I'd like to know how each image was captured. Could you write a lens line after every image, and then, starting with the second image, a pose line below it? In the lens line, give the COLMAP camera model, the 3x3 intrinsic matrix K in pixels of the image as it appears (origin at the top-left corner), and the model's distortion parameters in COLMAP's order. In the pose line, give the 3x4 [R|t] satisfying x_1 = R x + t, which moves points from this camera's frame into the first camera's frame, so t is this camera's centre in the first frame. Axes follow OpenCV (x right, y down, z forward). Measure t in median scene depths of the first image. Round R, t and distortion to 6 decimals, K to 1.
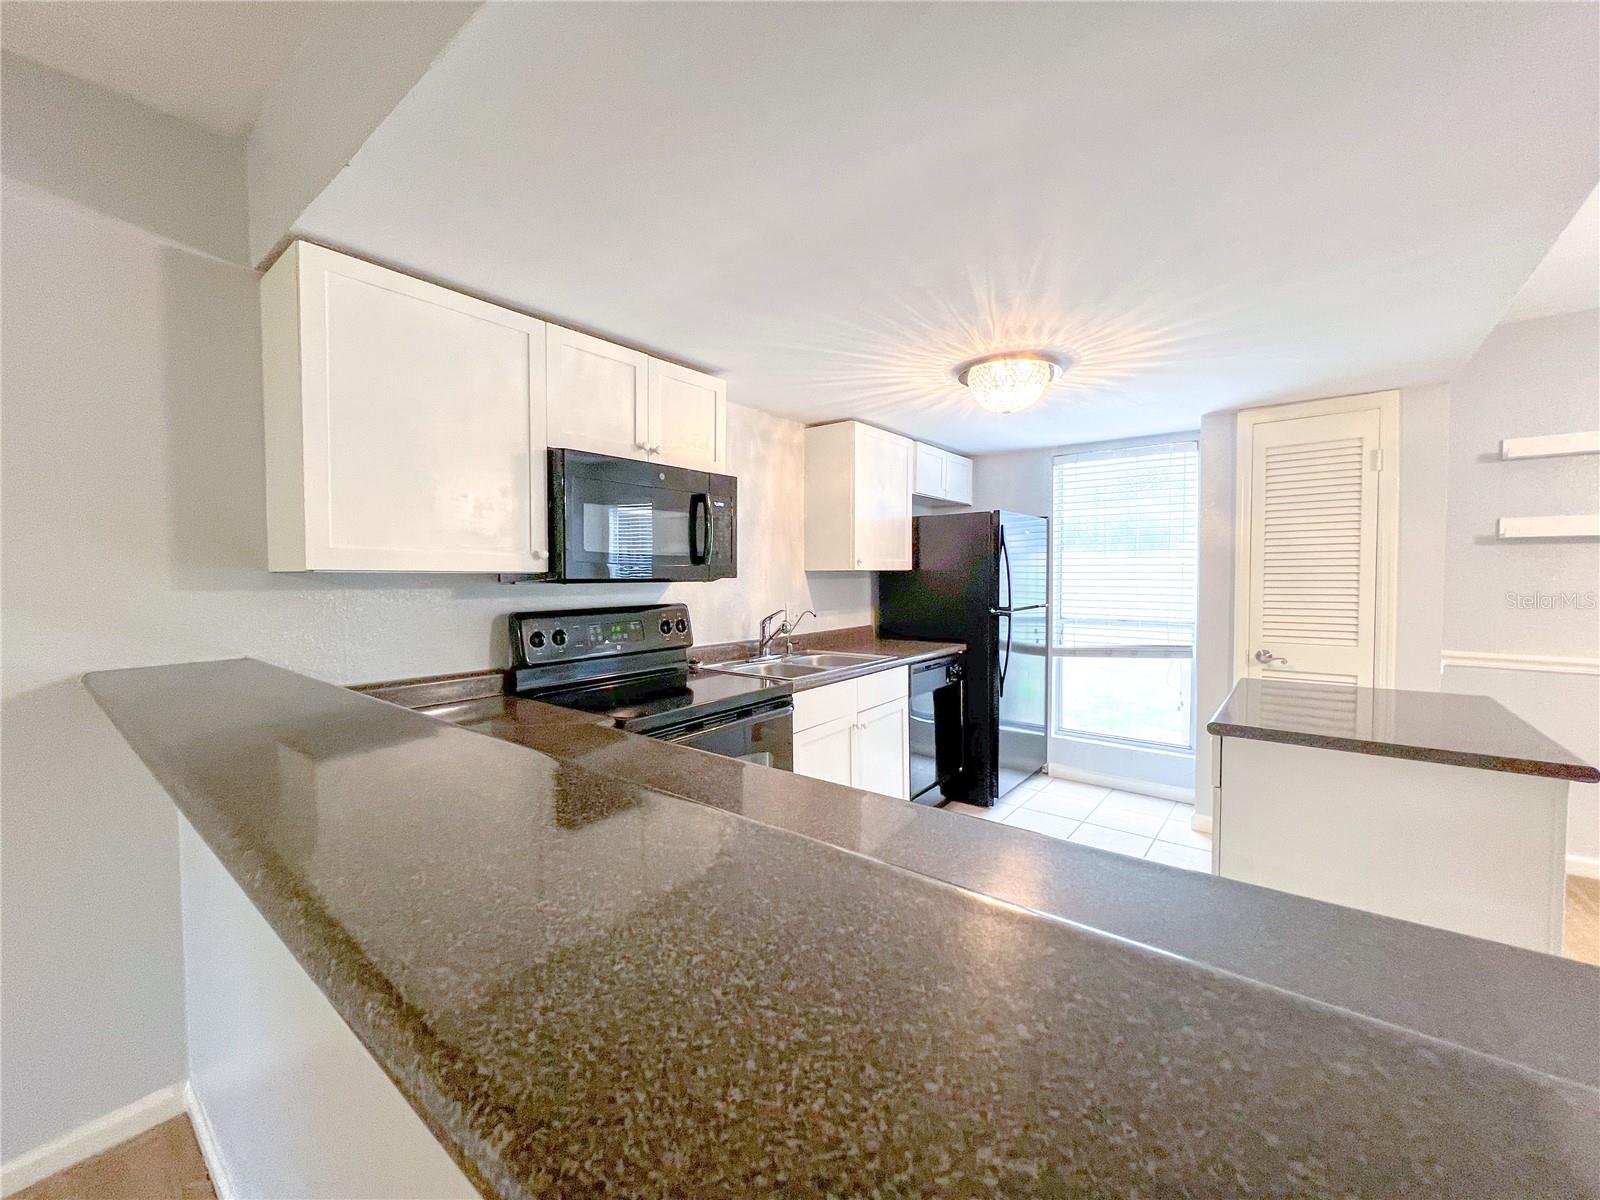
lens RADIAL K [[640.2, 0, 797.2], [0, 640.2, 599.3], [0, 0, 1]] dist [-0.002365, -0.000444]
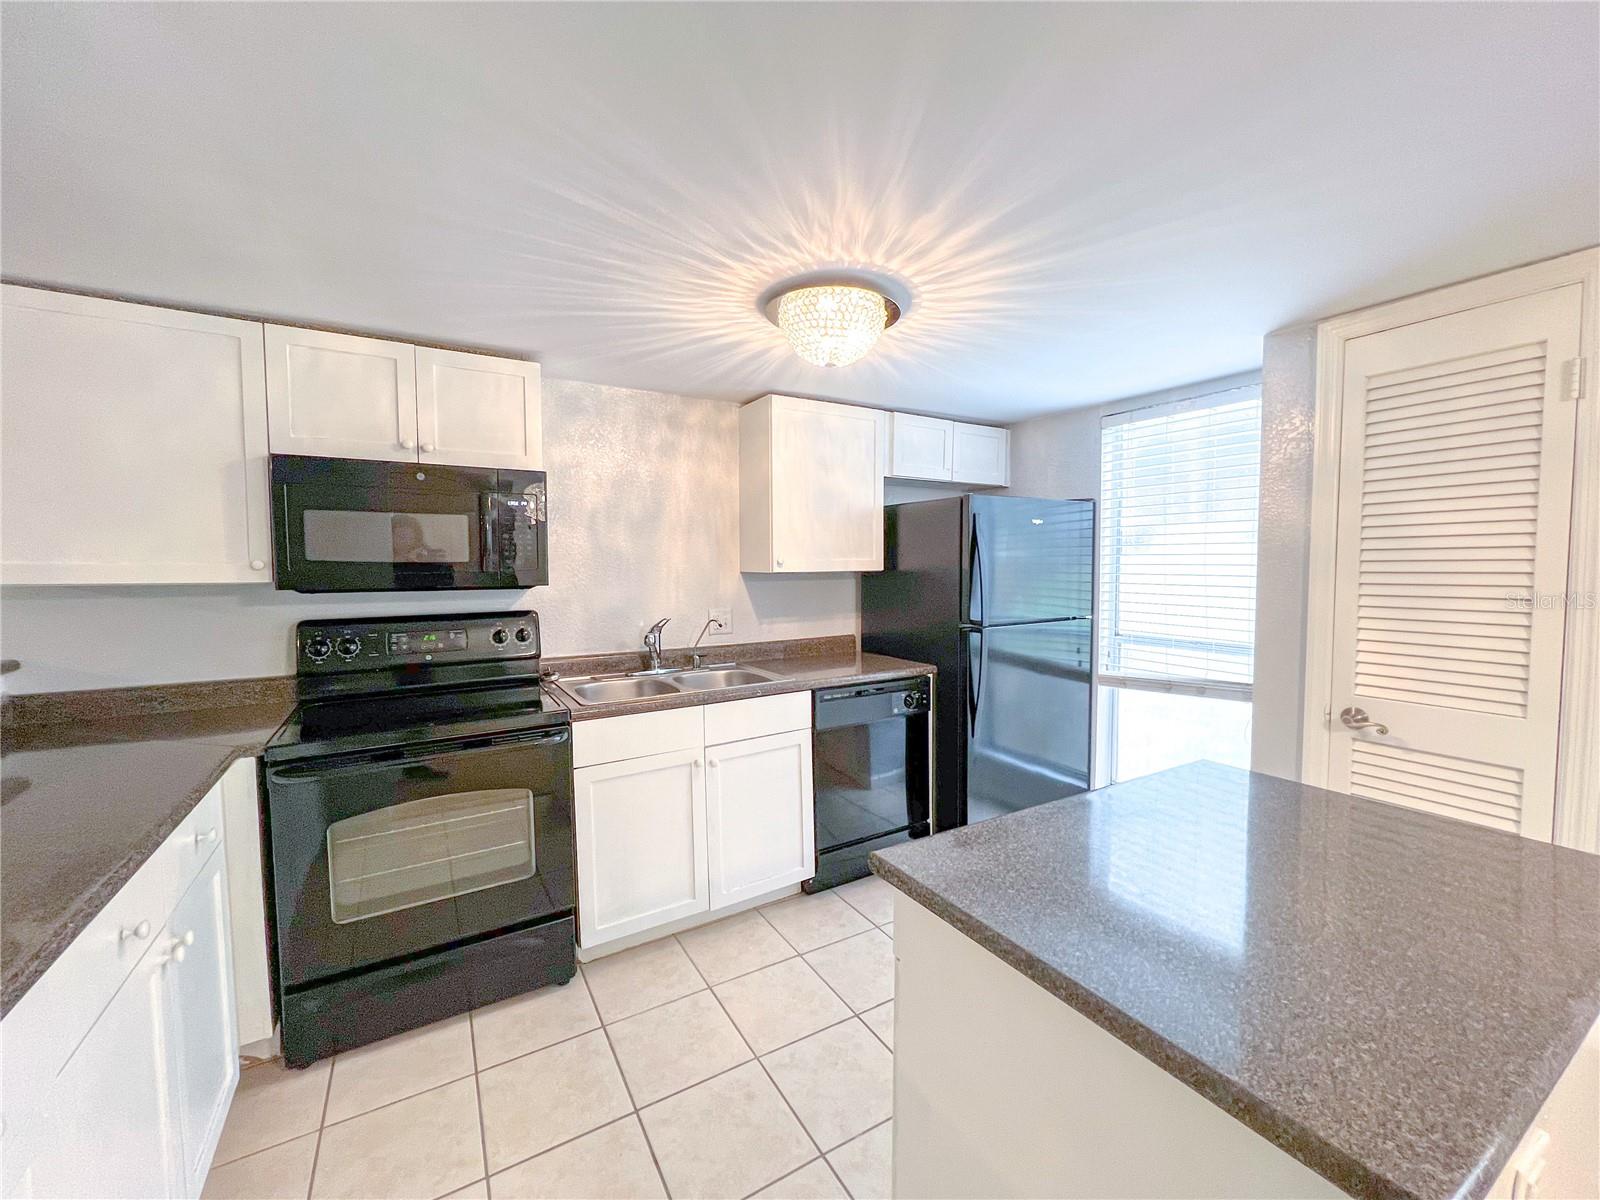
lens RADIAL K [[640.2, 0, 797.2], [0, 640.2, 599.3], [0, 0, 1]] dist [-0.002365, -0.000444]
pose [[0.934575, 0.021302, -0.355127, 0.442791], [-0.013895, 0.999630, 0.023395, -0.031955], [0.355494, -0.016930, 0.934525, 0.234977]]
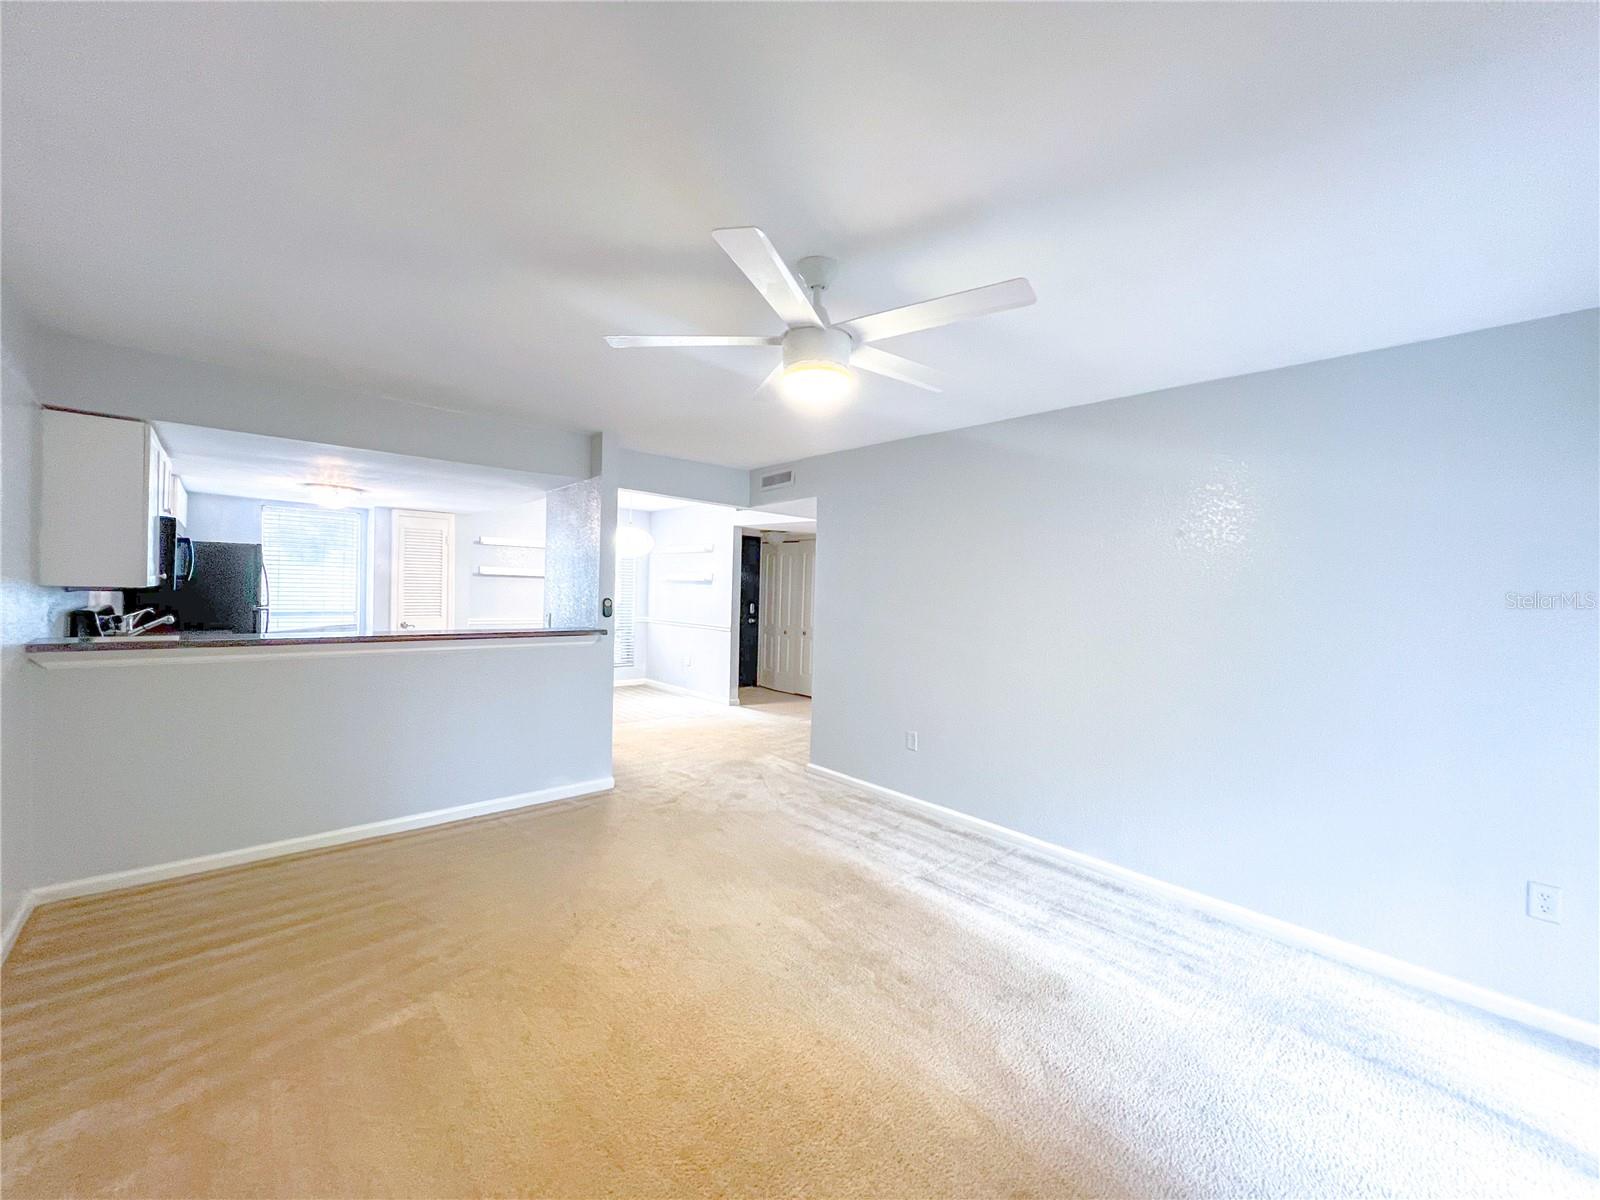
lens RADIAL K [[646.3, 0, 800.0], [0, 646.3, 600.0], [0, 0, 1]] dist [-0.000633, -0.000044]
pose [[0.165166, -0.010380, 0.986211, -1.173937], [0.009436, 0.999915, 0.008944, -0.001857], [-0.986221, 0.007828, 0.165250, -0.657286]]
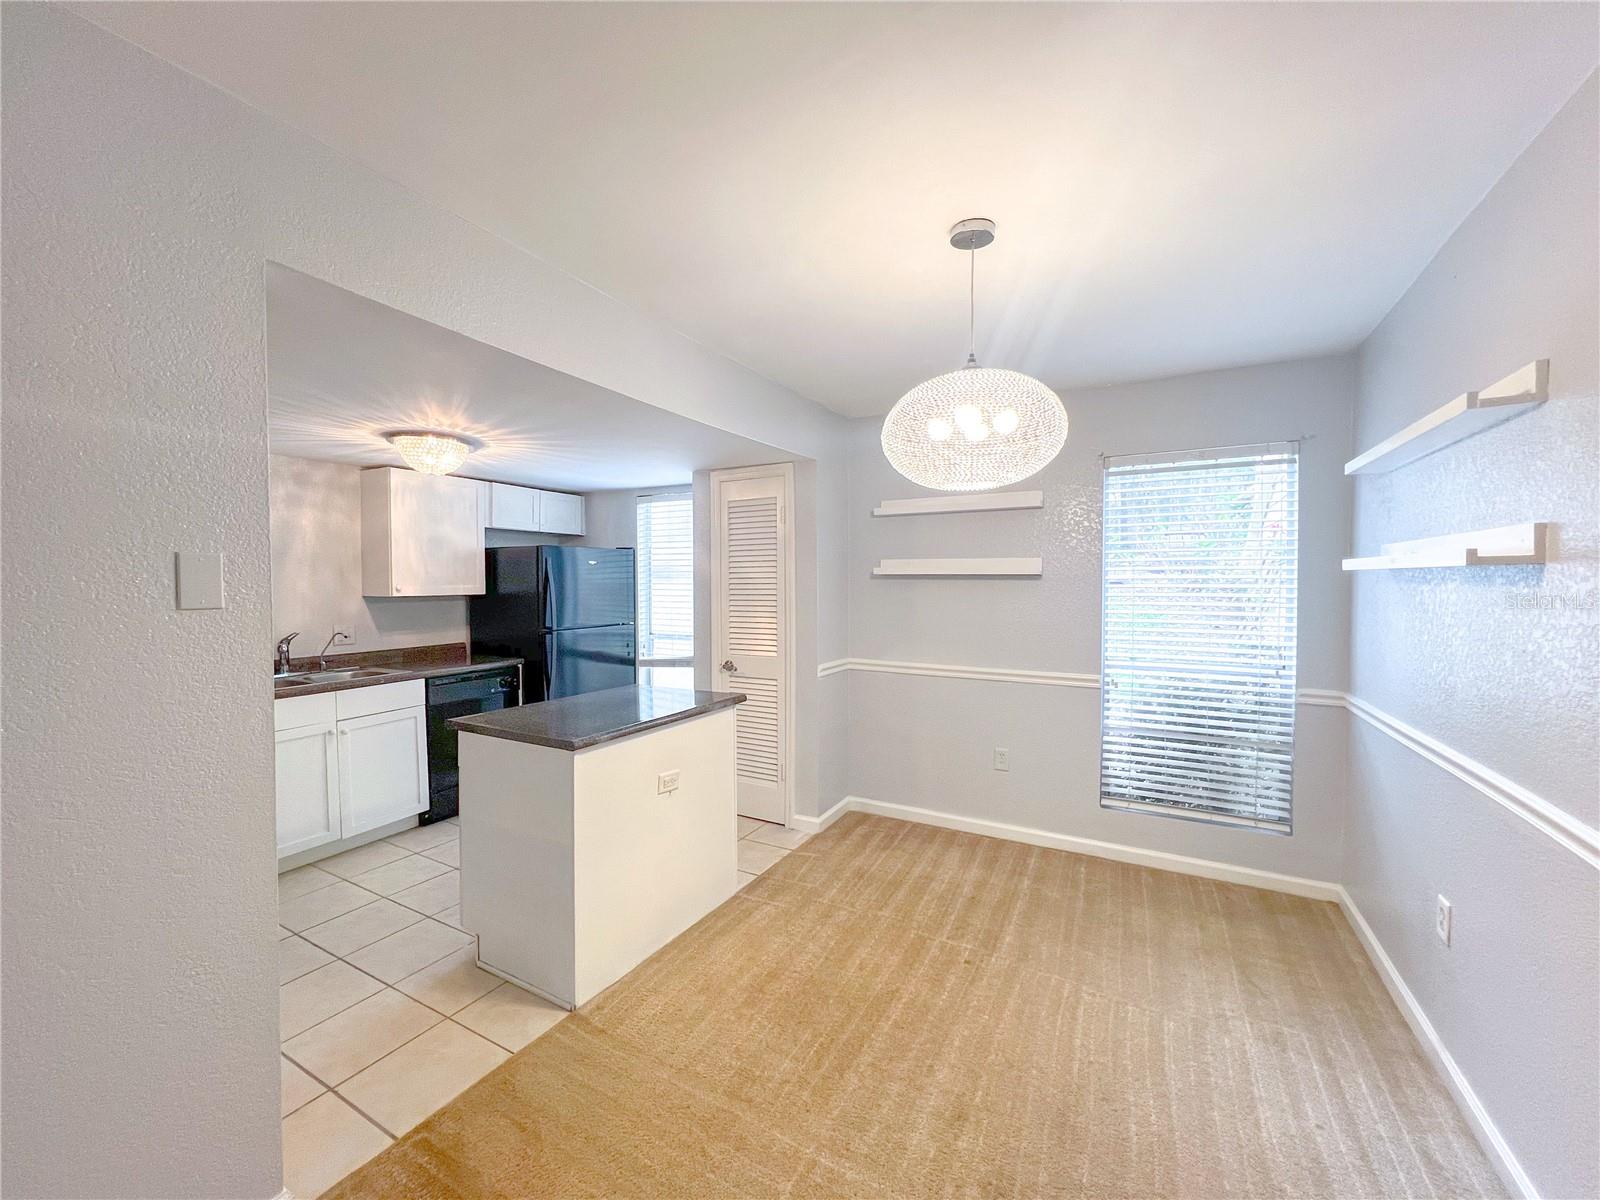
lens RADIAL K [[640.2, 0, 797.2], [0, 640.2, 599.3], [0, 0, 1]] dist [-0.002365, -0.000444]
pose [[0.986520, 0.000242, 0.163639, 0.654060], [0.001379, 0.999951, -0.009790, -0.029572], [-0.163634, 0.009884, 0.986472, -0.268815]]
